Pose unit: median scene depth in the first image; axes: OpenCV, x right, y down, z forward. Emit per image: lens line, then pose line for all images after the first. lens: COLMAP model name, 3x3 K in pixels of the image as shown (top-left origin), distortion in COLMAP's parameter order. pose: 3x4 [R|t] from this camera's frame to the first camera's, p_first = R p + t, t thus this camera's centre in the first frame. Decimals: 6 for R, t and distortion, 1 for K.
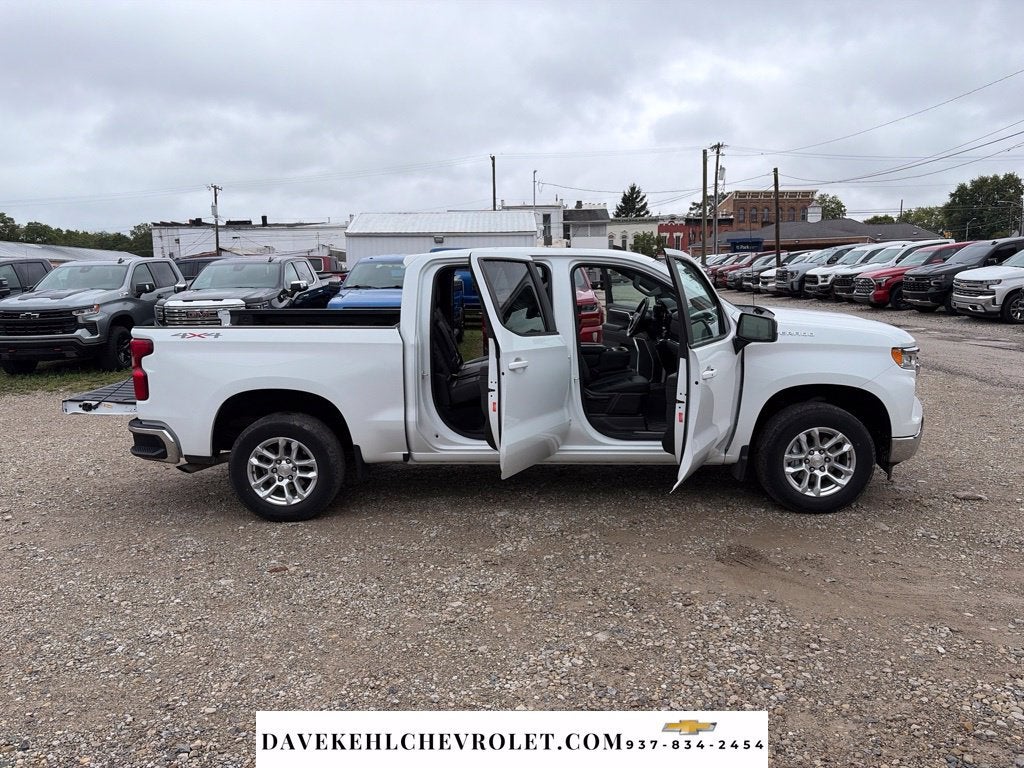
lens RADIAL K [[778.0, 0, 504.0], [0, 778.0, 378.6], [0, 0, 1]] dist [0.035716, -0.034923]
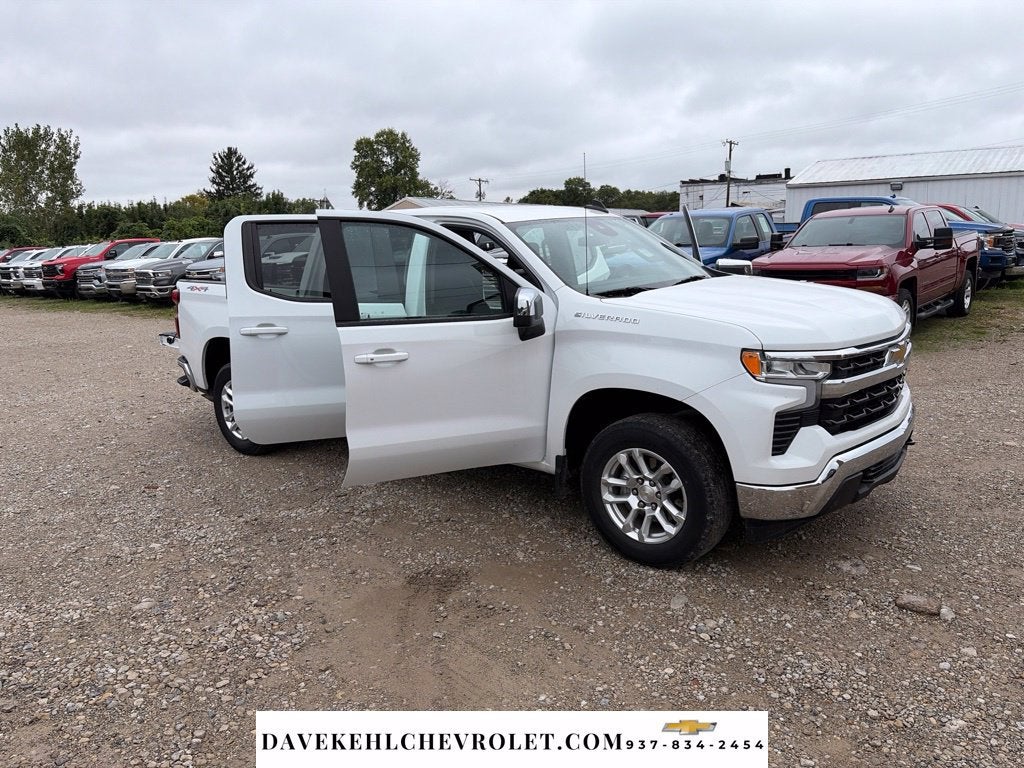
lens RADIAL K [[778.0, 0, 507.8], [0, 778.0, 376.0], [0, 0, 1]] dist [0.035716, -0.034923]
pose [[0.777268, 0.108496, -0.619744, 0.730027], [-0.075003, 0.993974, 0.079944, -0.053060], [0.624683, -0.015655, 0.780722, 0.343976]]
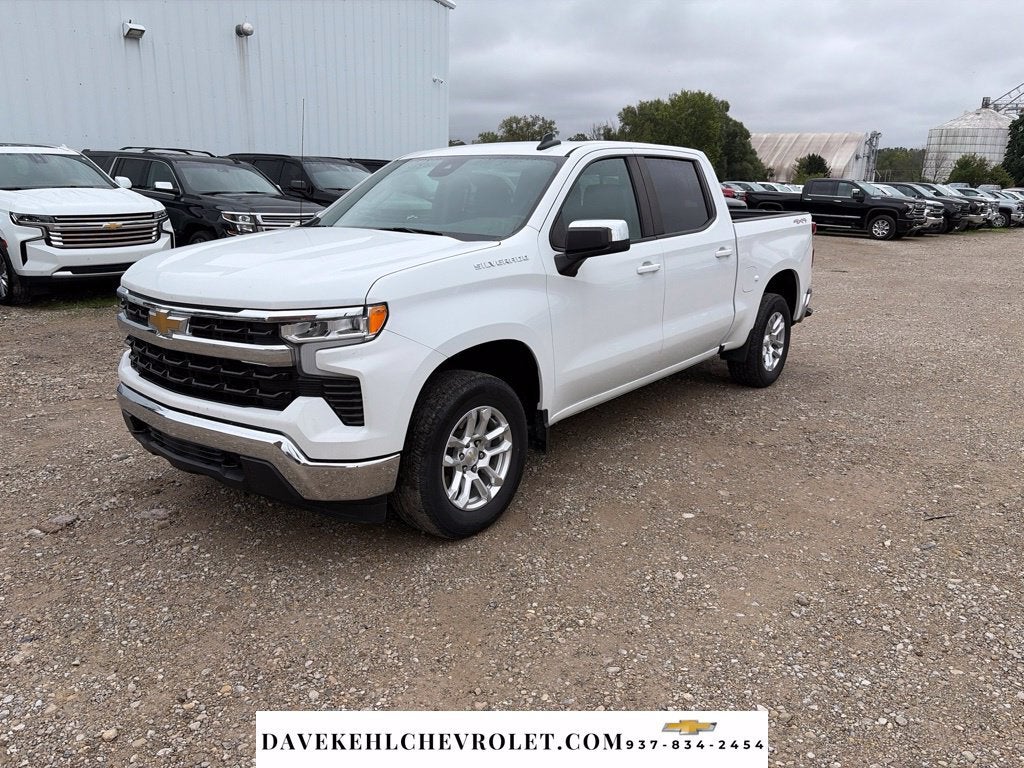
lens RADIAL K [[778.0, 0, 512.8], [0, 778.0, 380.3], [0, 0, 1]] dist [0.035716, -0.034923]
pose [[-0.600148, 0.209760, -0.771895, 0.879069], [-0.117369, 0.931466, 0.344377, -0.242564], [0.791231, 0.297274, -0.534398, 1.681511]]
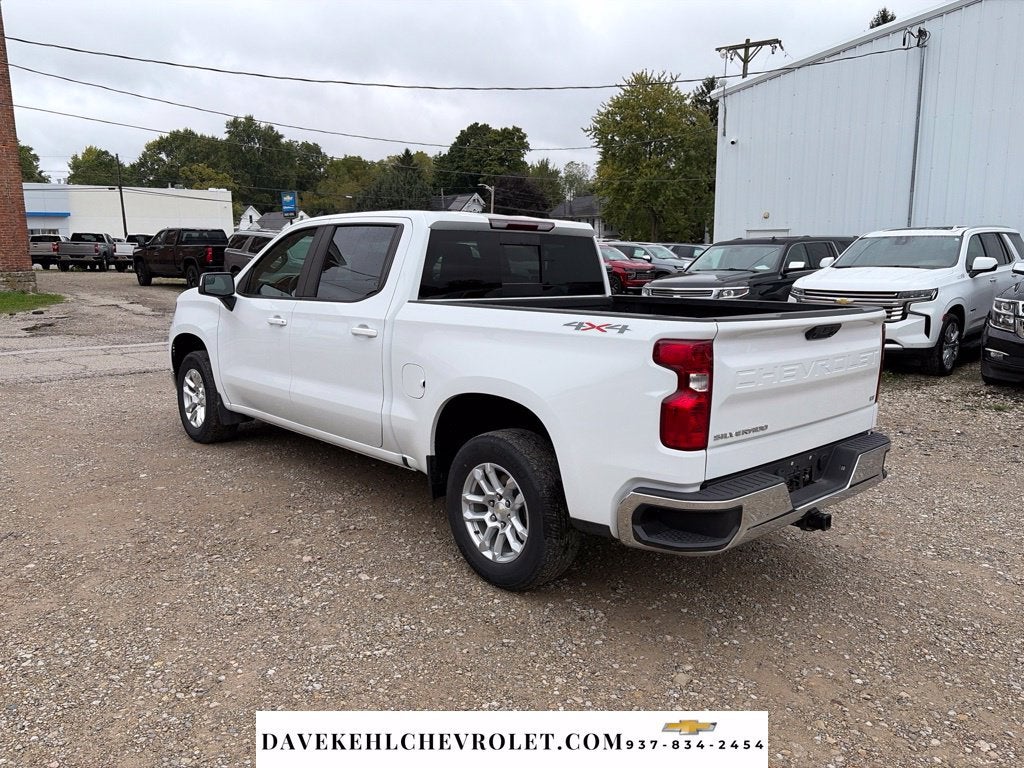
lens RADIAL K [[778.0, 0, 503.4], [0, 778.0, 383.8], [0, 0, 1]] dist [0.035716, -0.034923]
pose [[-0.695200, -0.110572, 0.710261, -0.760534], [0.107263, 0.961078, 0.254607, -0.225683], [-0.710768, 0.253188, -0.656281, 1.768428]]
